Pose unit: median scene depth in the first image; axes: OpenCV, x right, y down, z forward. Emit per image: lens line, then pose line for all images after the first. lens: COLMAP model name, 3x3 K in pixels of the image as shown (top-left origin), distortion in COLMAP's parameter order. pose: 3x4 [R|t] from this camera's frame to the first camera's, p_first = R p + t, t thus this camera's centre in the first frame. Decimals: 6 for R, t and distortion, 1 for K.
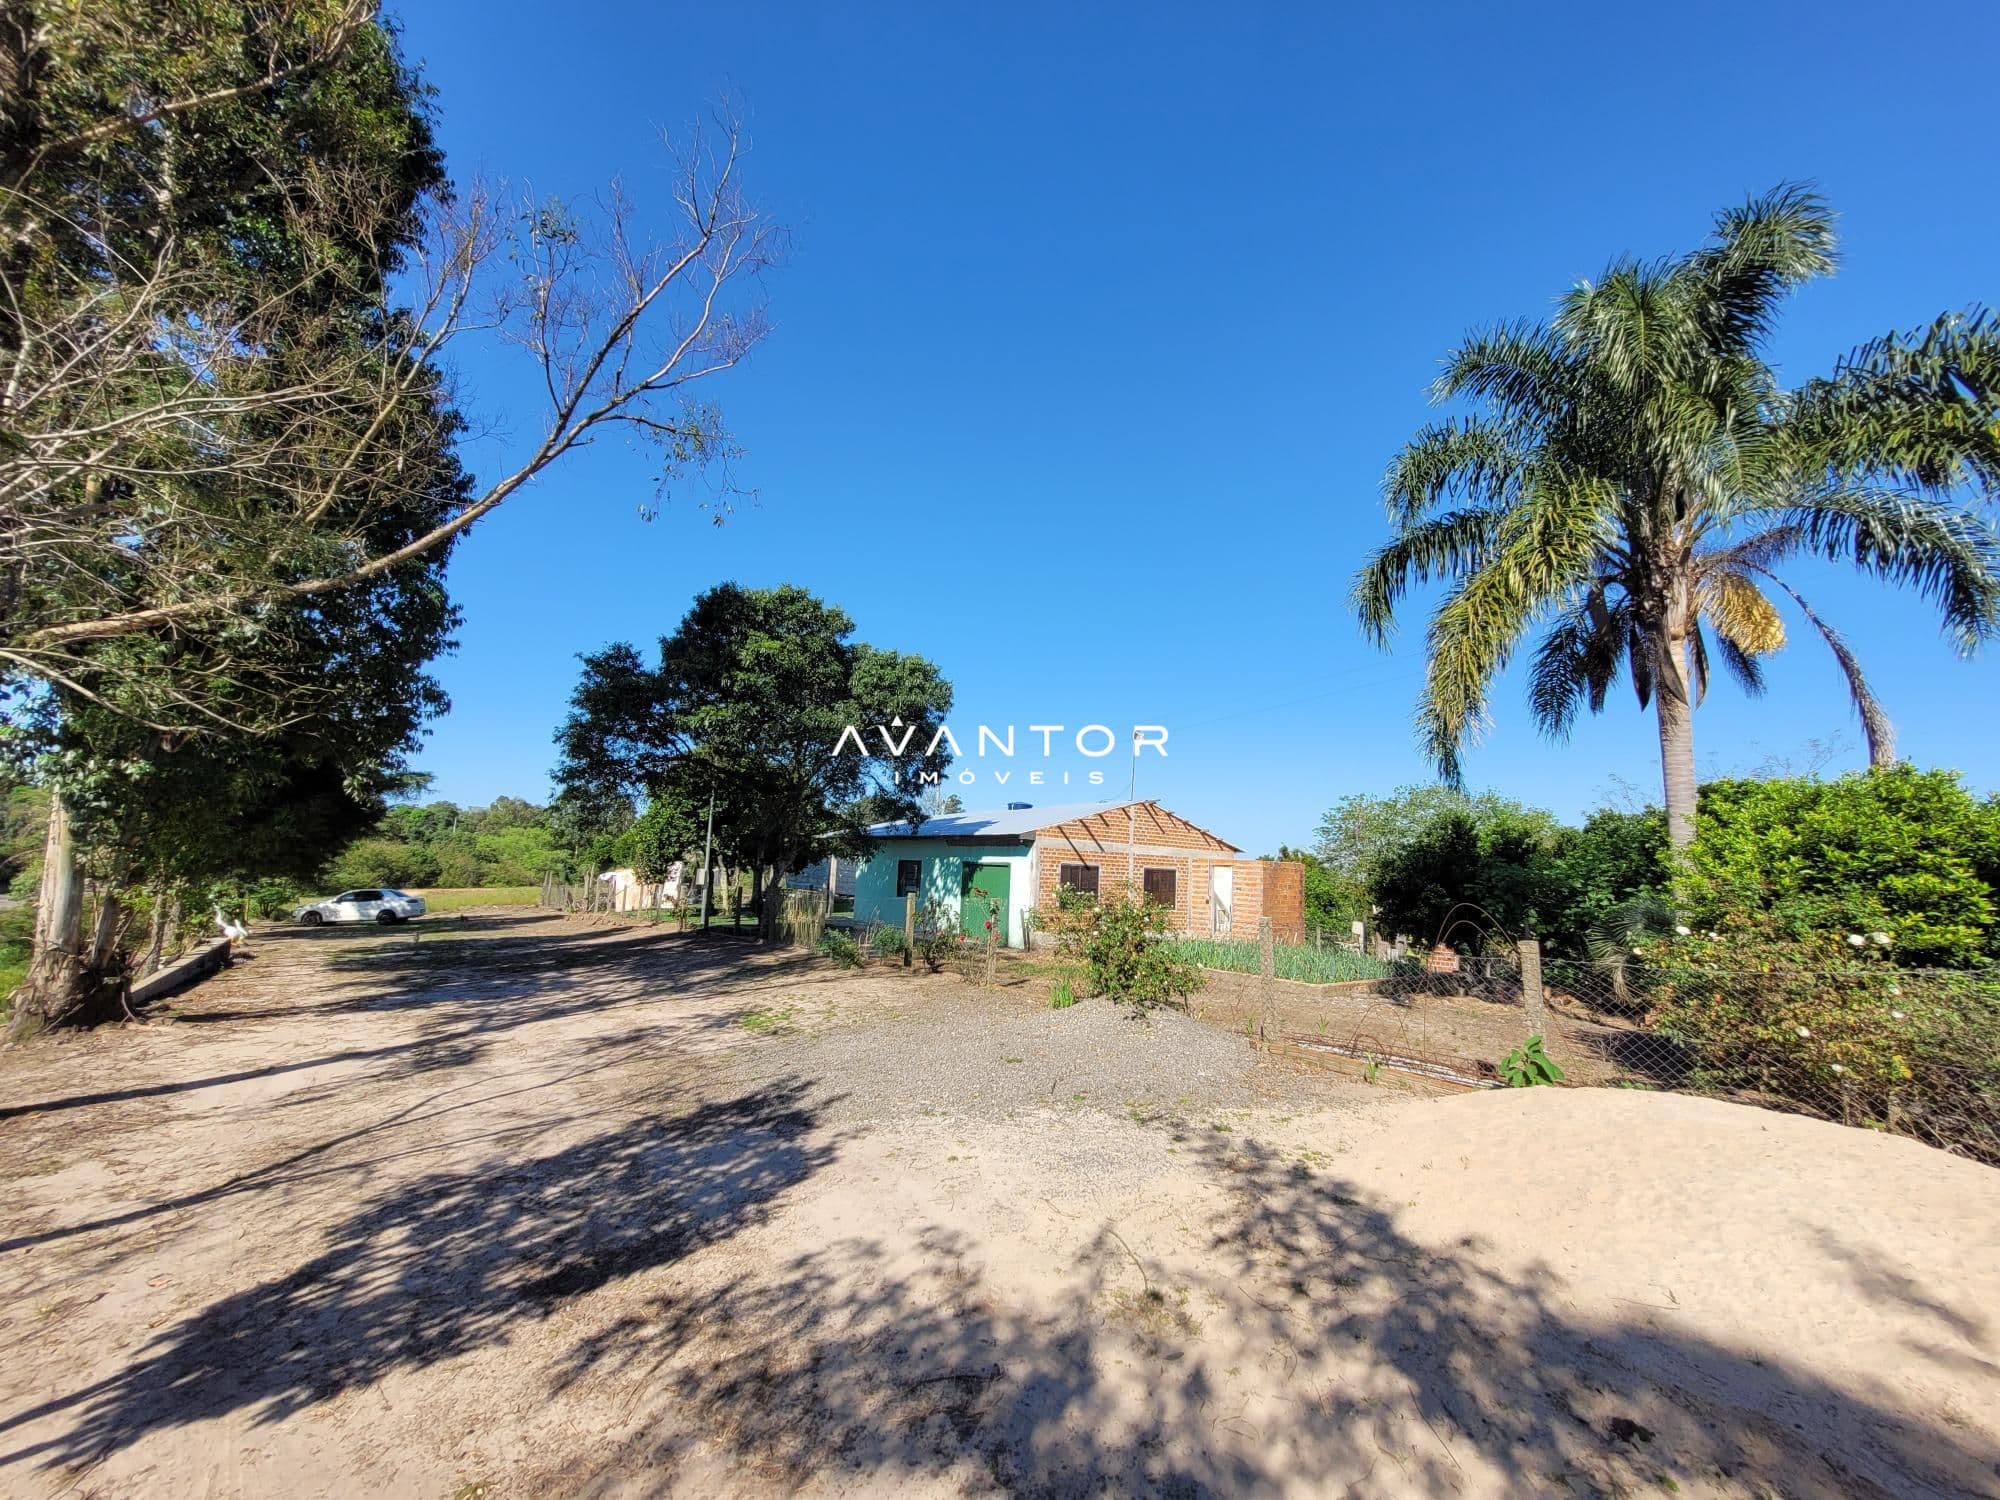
lens RADIAL K [[801.1, 0, 1006.1], [0, 801.1, 752.6], [0, 0, 1]] dist [0.000160, 0.000324]
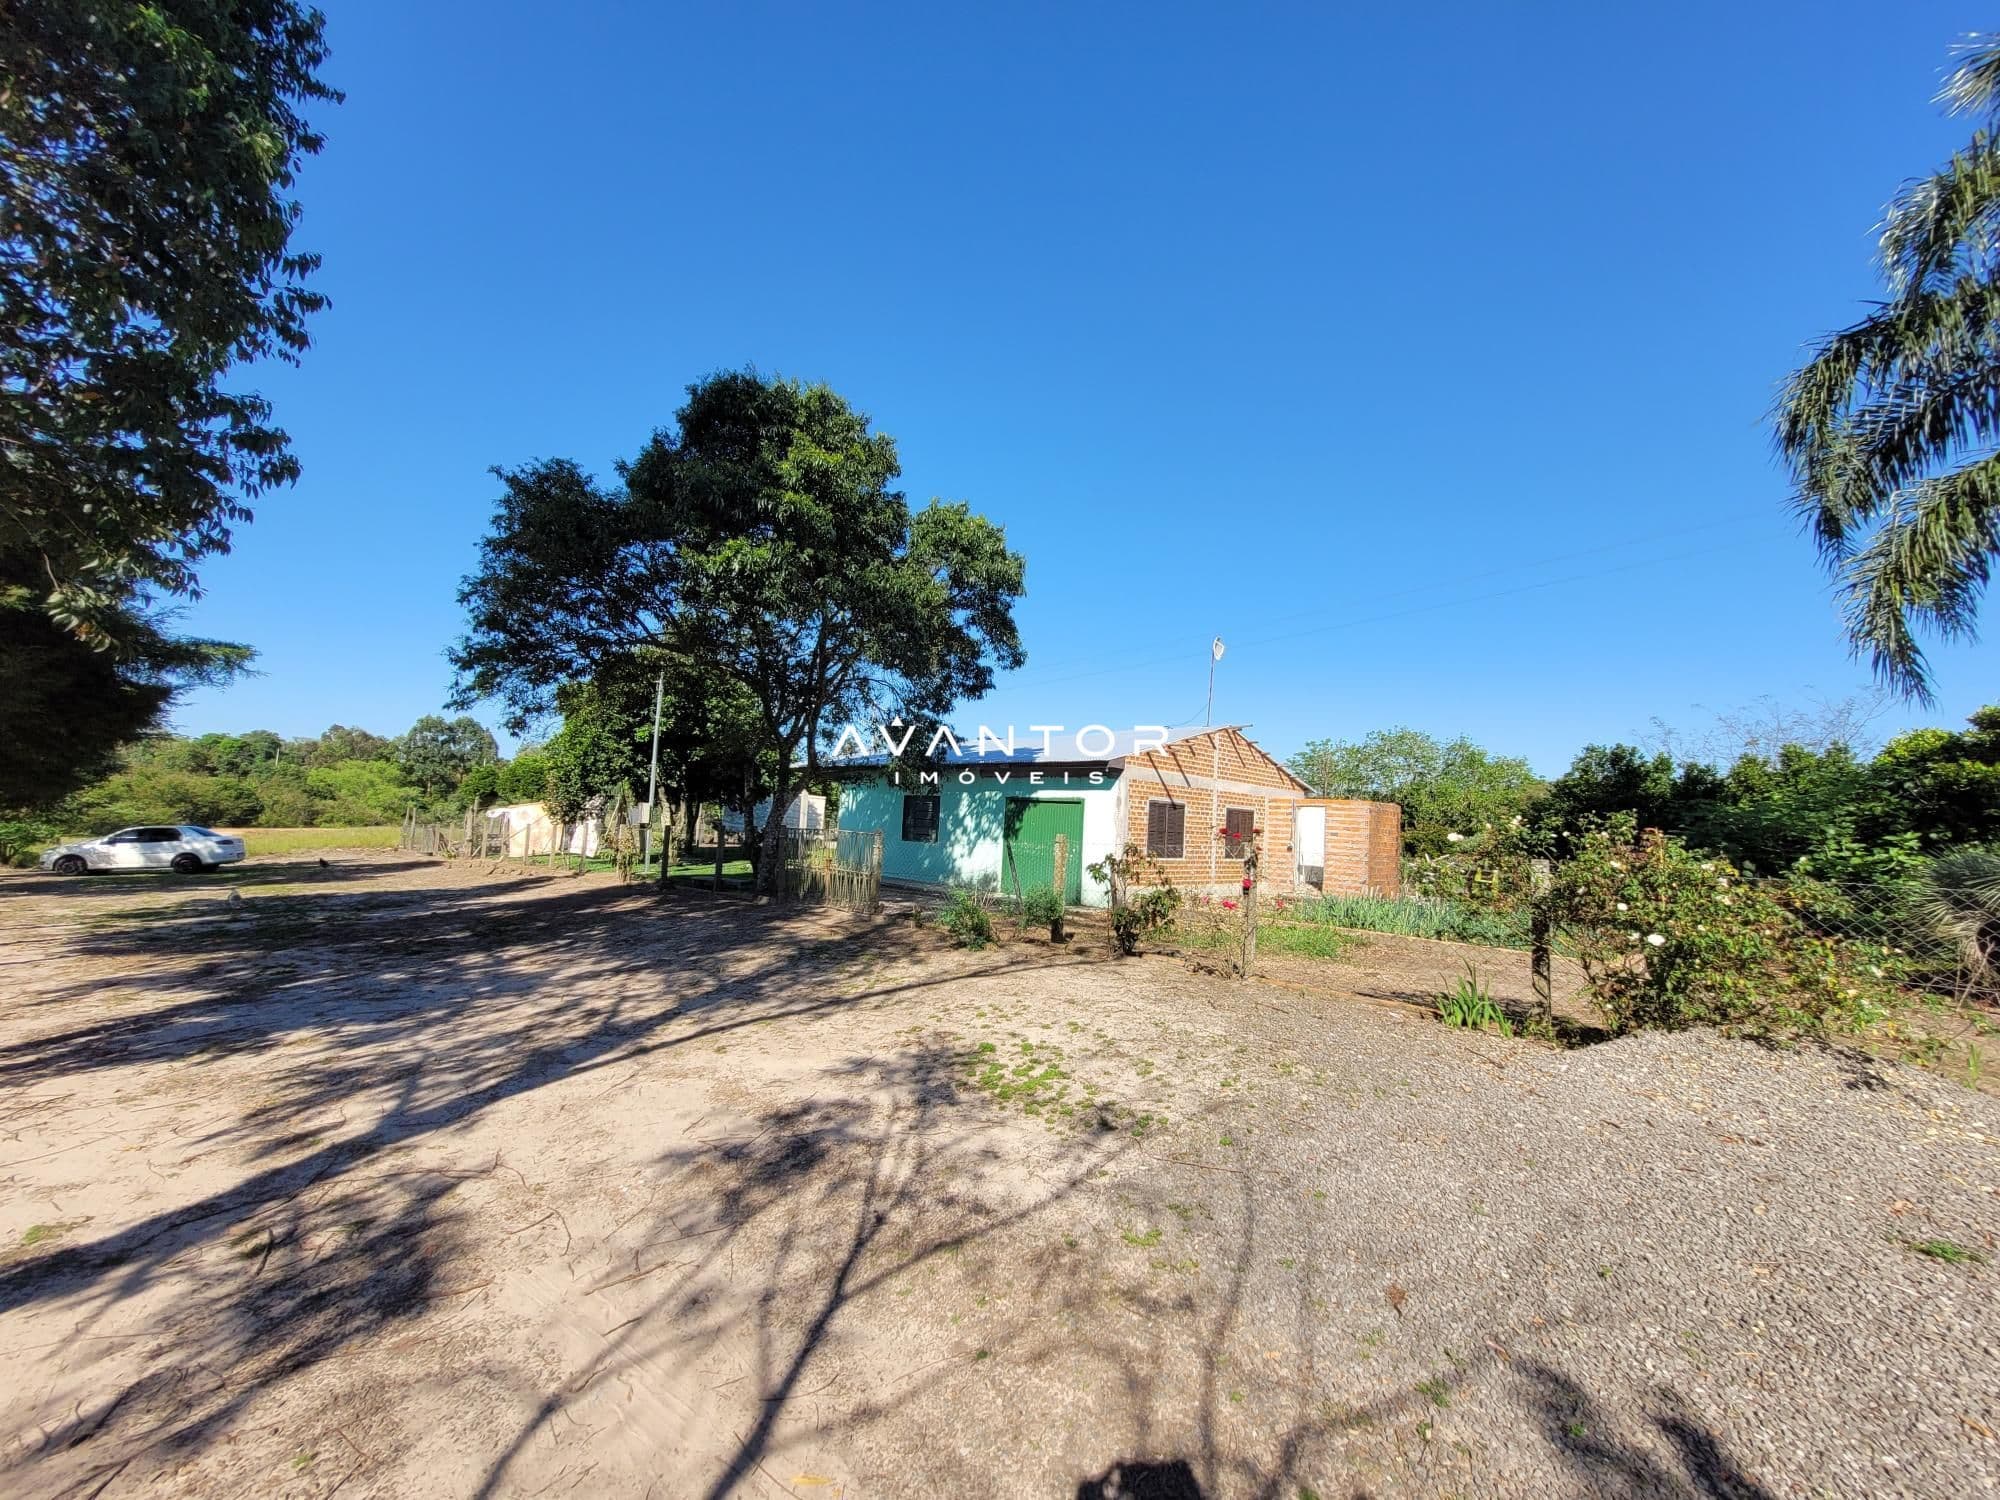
lens RADIAL K [[800.1, 0, 1001.6], [0, 800.1, 758.3], [0, 0, 1]] dist [0.003603, 0.000818]
pose [[0.990837, 0.020508, 0.133496, -0.167014], [-0.030269, 0.996981, 0.071510, 0.042588], [-0.131626, -0.074895, 0.988466, 0.226944]]
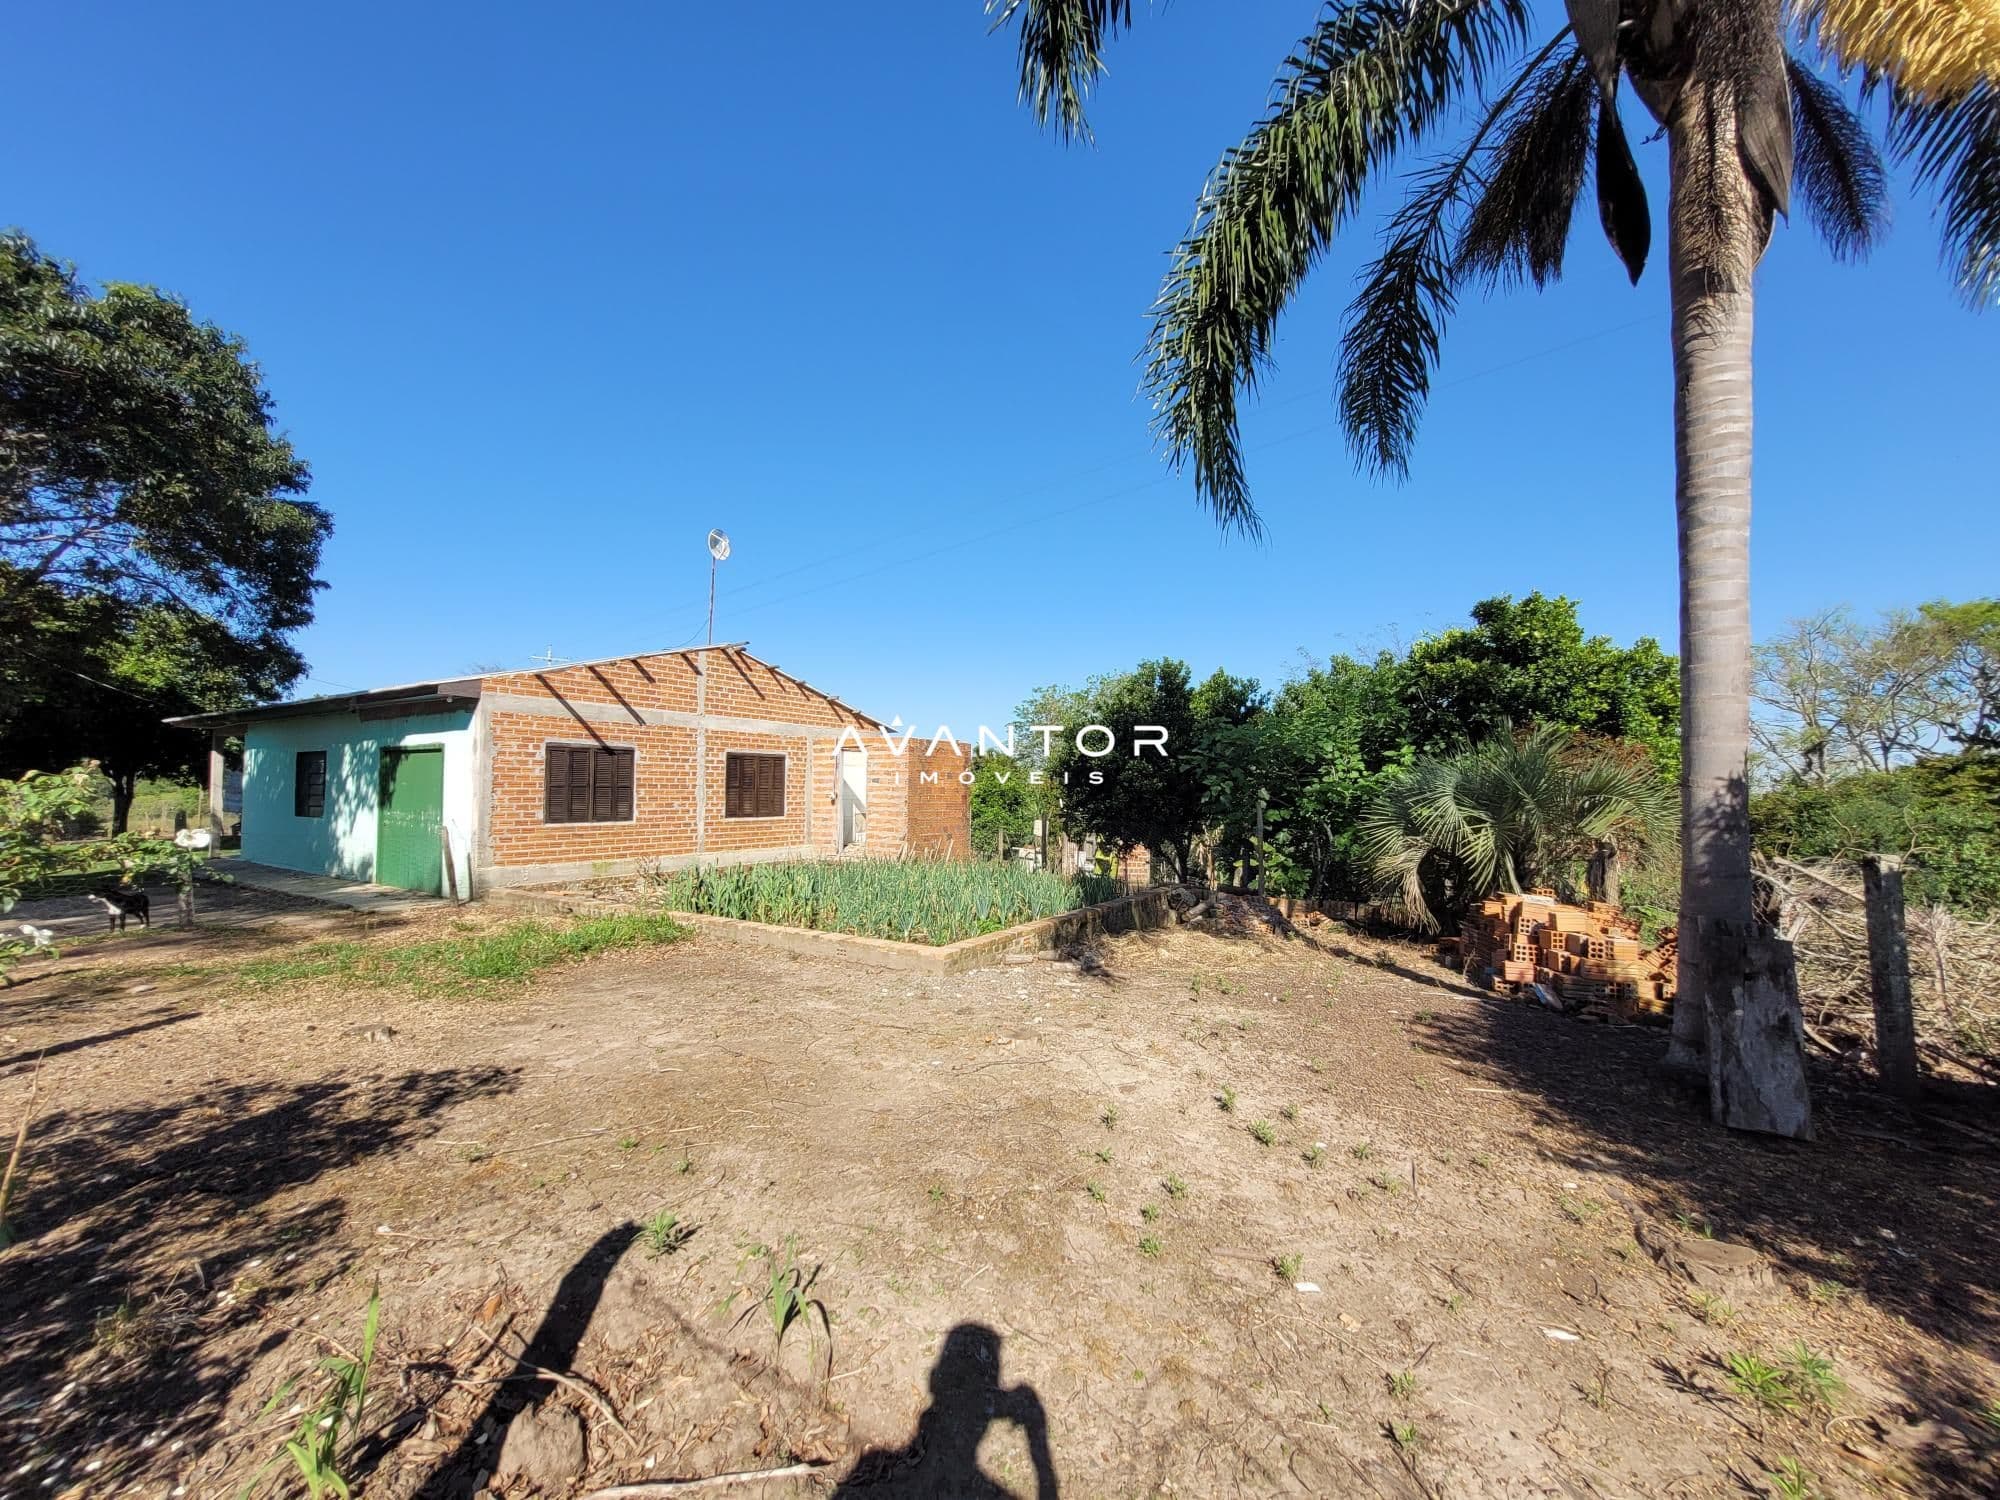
lens RADIAL K [[803.8, 0, 1005.3], [0, 803.8, 765.8], [0, 0, 1]] dist [0.003948, 0.000167]
pose [[0.939275, -0.025011, 0.342254, 0.163274], [-0.018160, 0.992320, 0.122353, 0.074063], [-0.342685, -0.121138, 0.931607, 0.336264]]
